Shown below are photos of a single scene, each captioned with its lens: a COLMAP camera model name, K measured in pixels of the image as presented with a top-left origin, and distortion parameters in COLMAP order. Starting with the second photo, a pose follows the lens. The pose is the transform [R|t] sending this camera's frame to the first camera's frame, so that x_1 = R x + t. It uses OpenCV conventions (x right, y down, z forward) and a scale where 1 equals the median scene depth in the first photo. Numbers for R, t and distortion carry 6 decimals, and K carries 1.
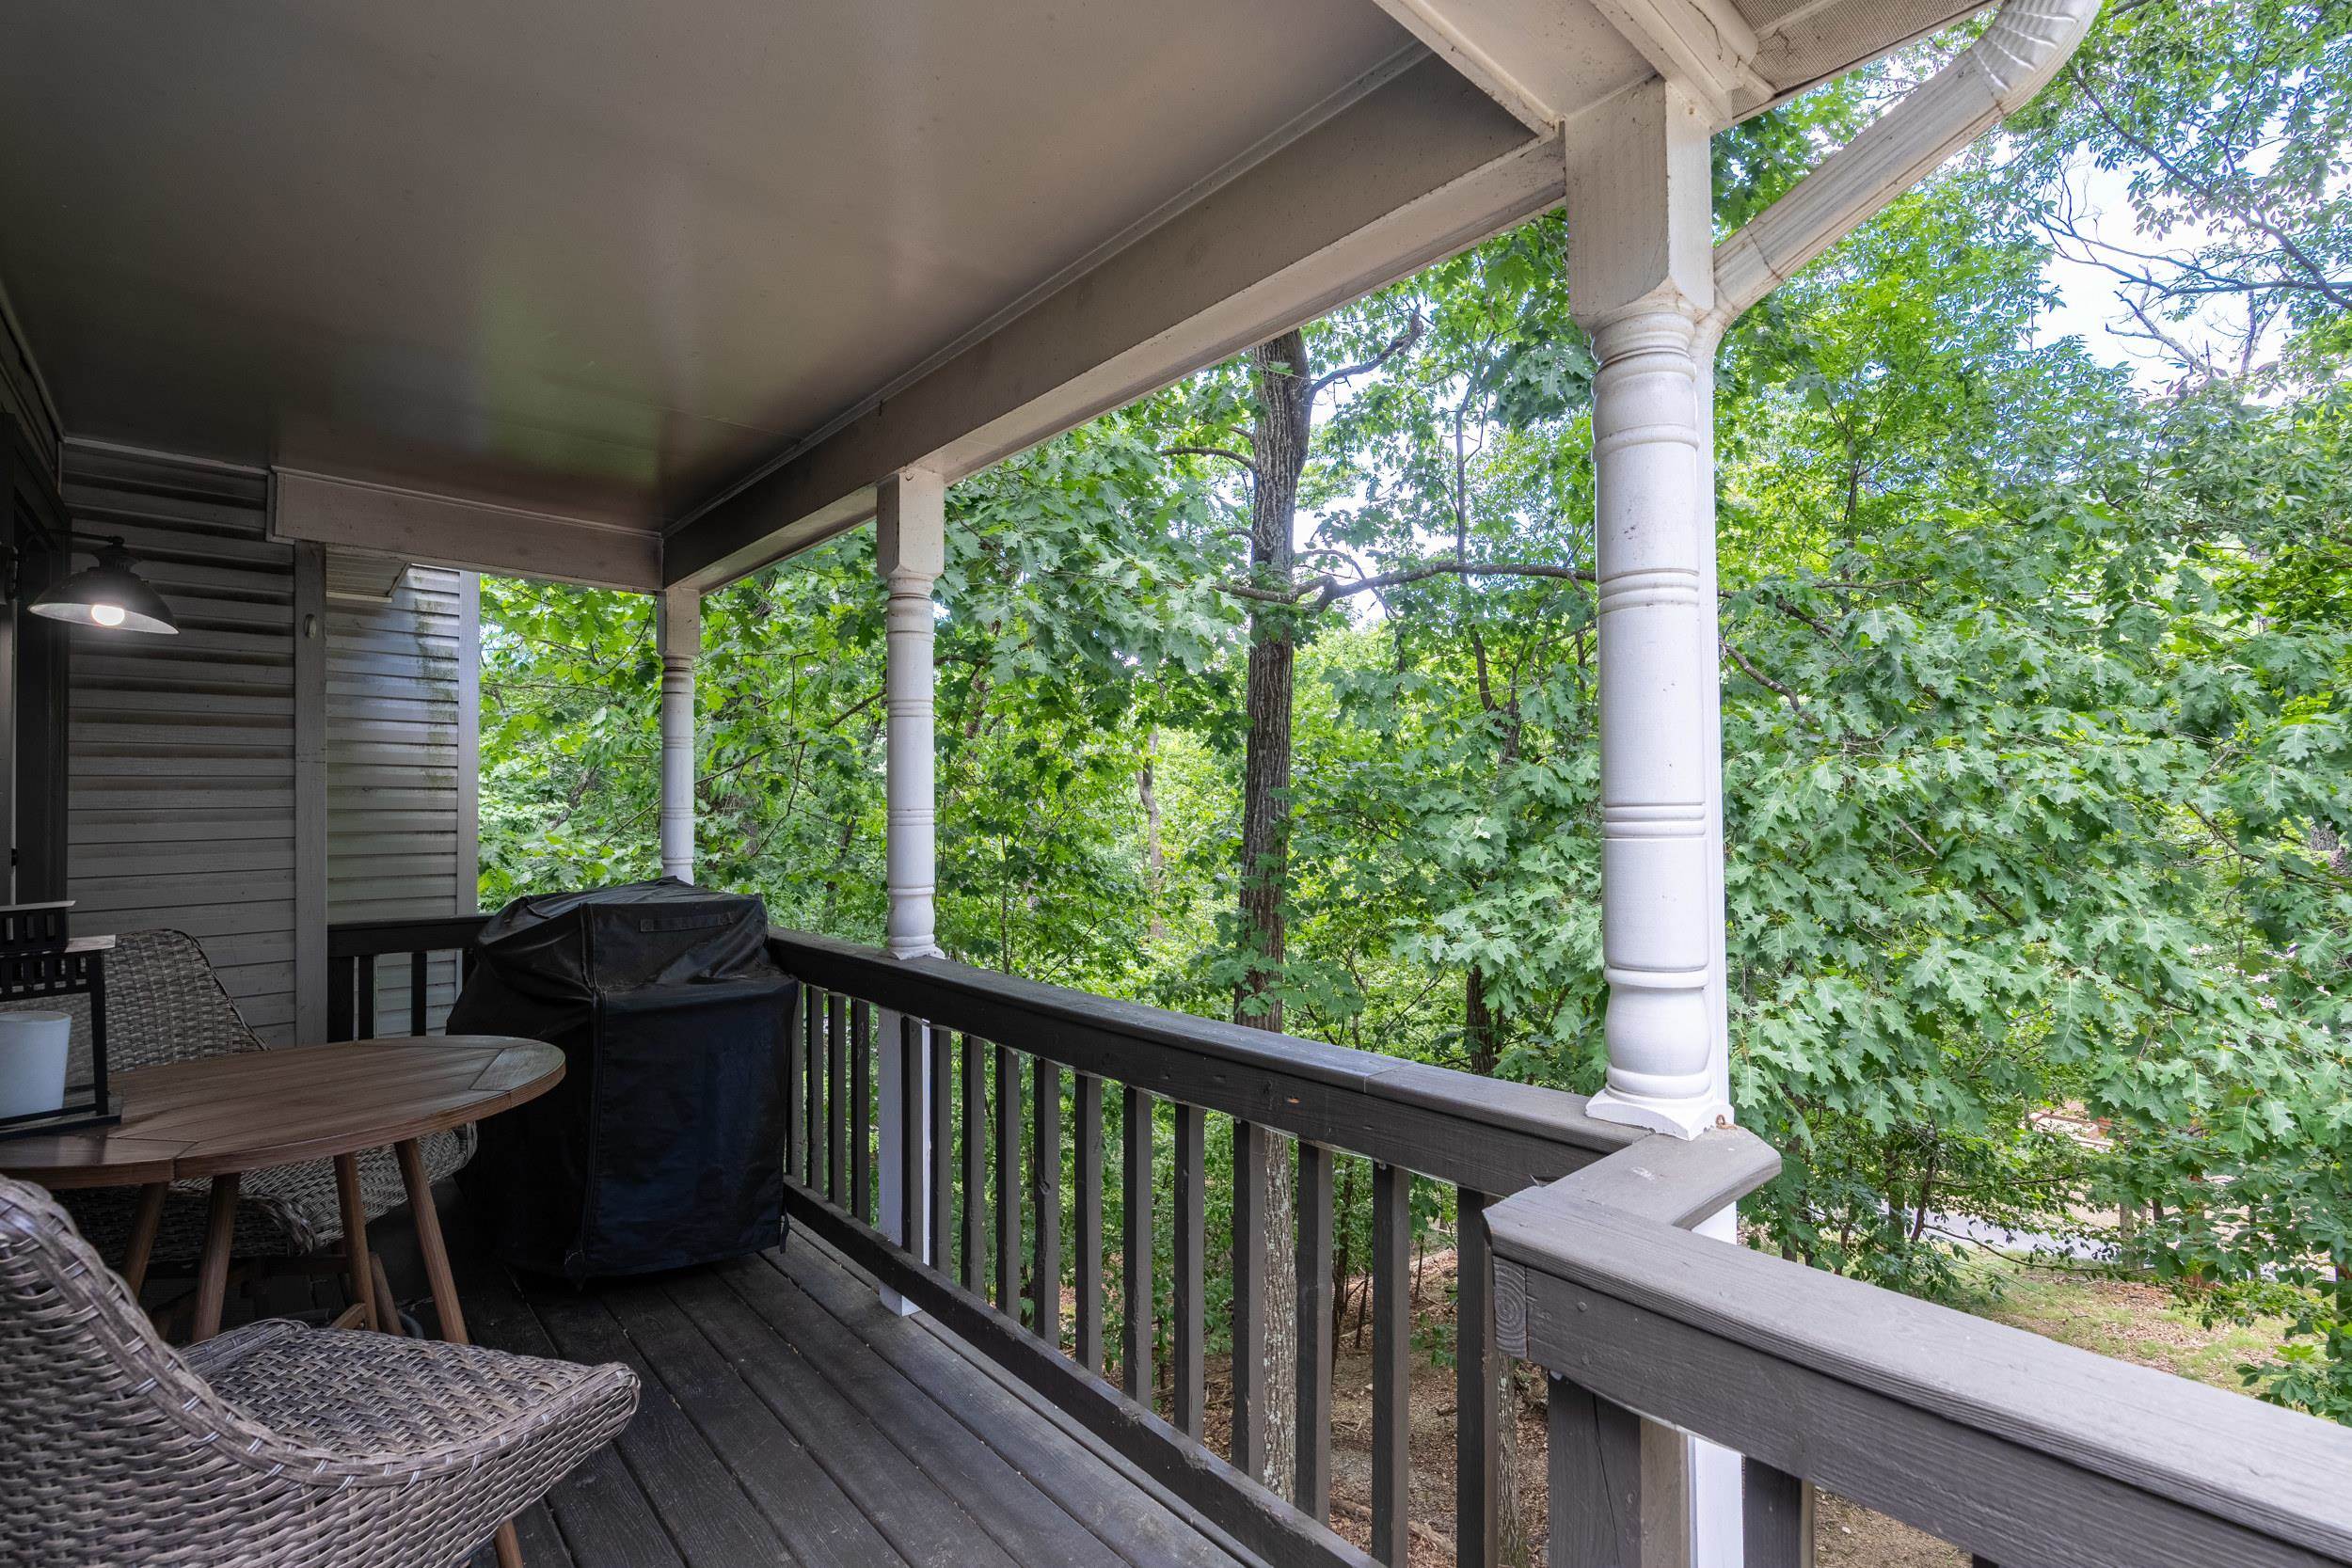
lens RADIAL K [[1063.6, 0, 1176.0], [0, 1063.6, 784.0], [0, 0, 1]] dist [0.001167, 0.000130]
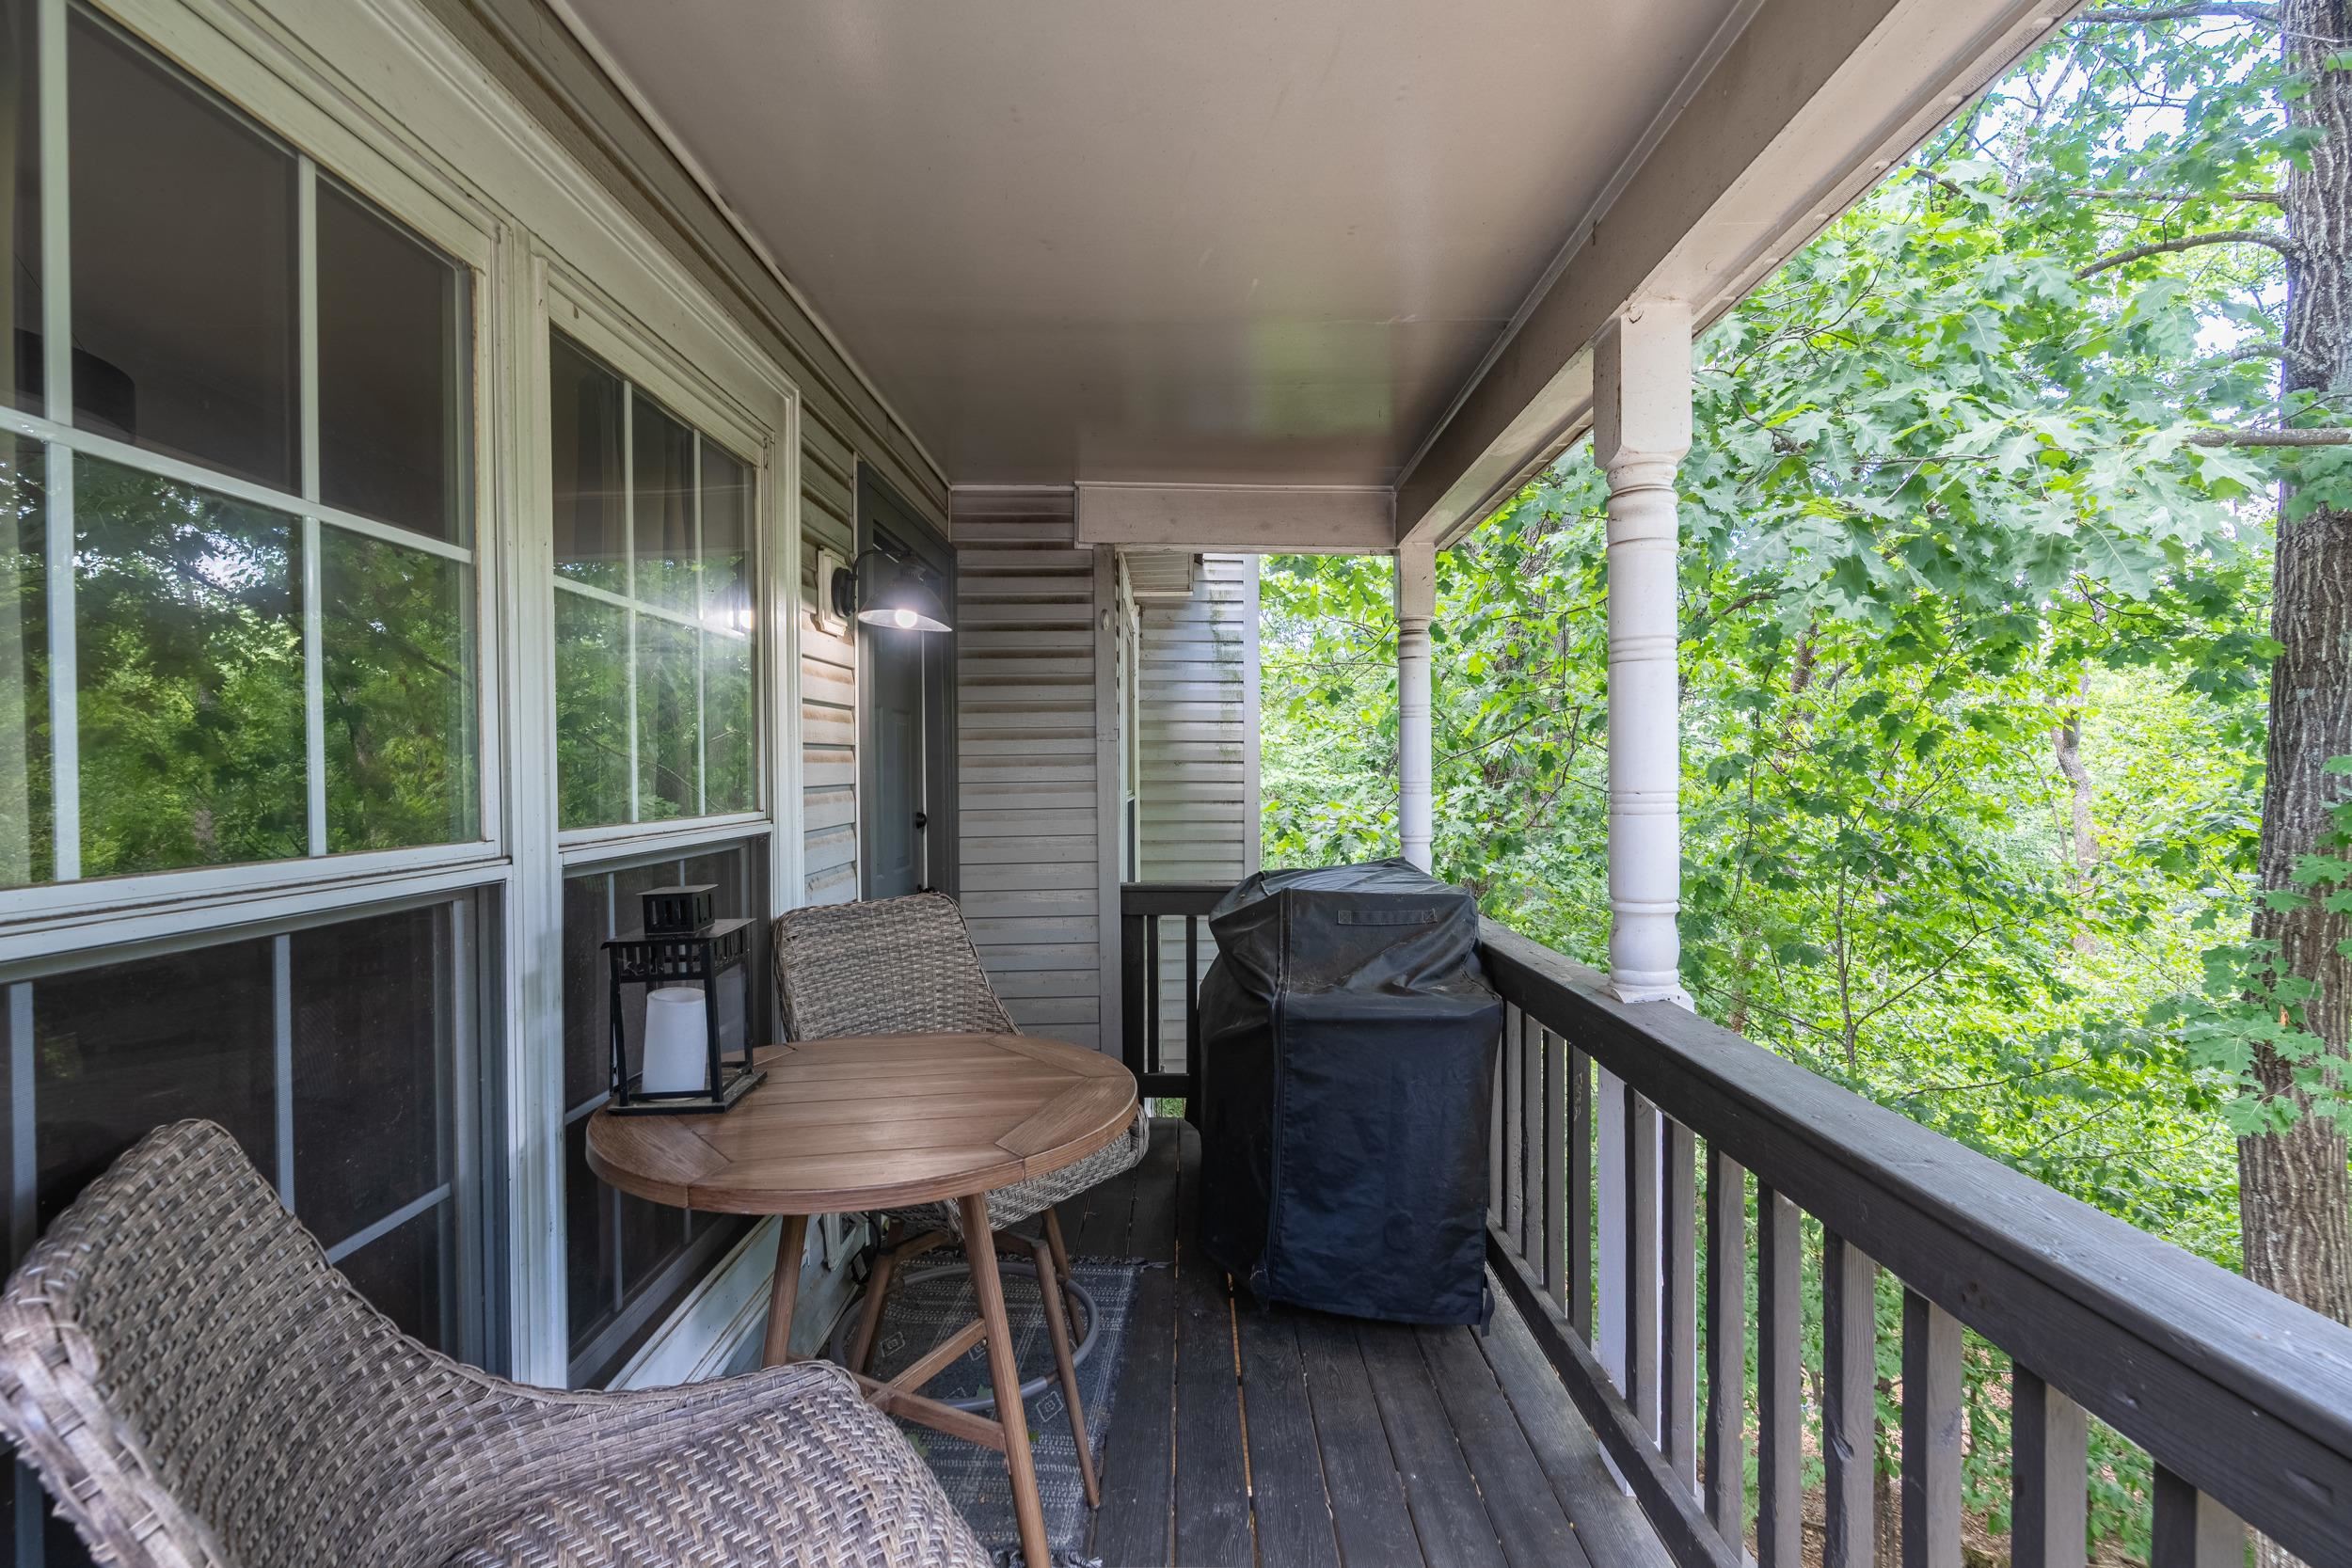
lens RADIAL K [[1072.4, 0, 1176.0], [0, 1072.4, 784.0], [0, 0, 1]] dist [-0.001470, -0.005761]
pose [[0.749315, 0.007407, -0.662173, -0.004423], [0.013121, 0.999575, 0.026030, -0.002497], [0.662084, -0.028193, 0.748899, 0.138450]]
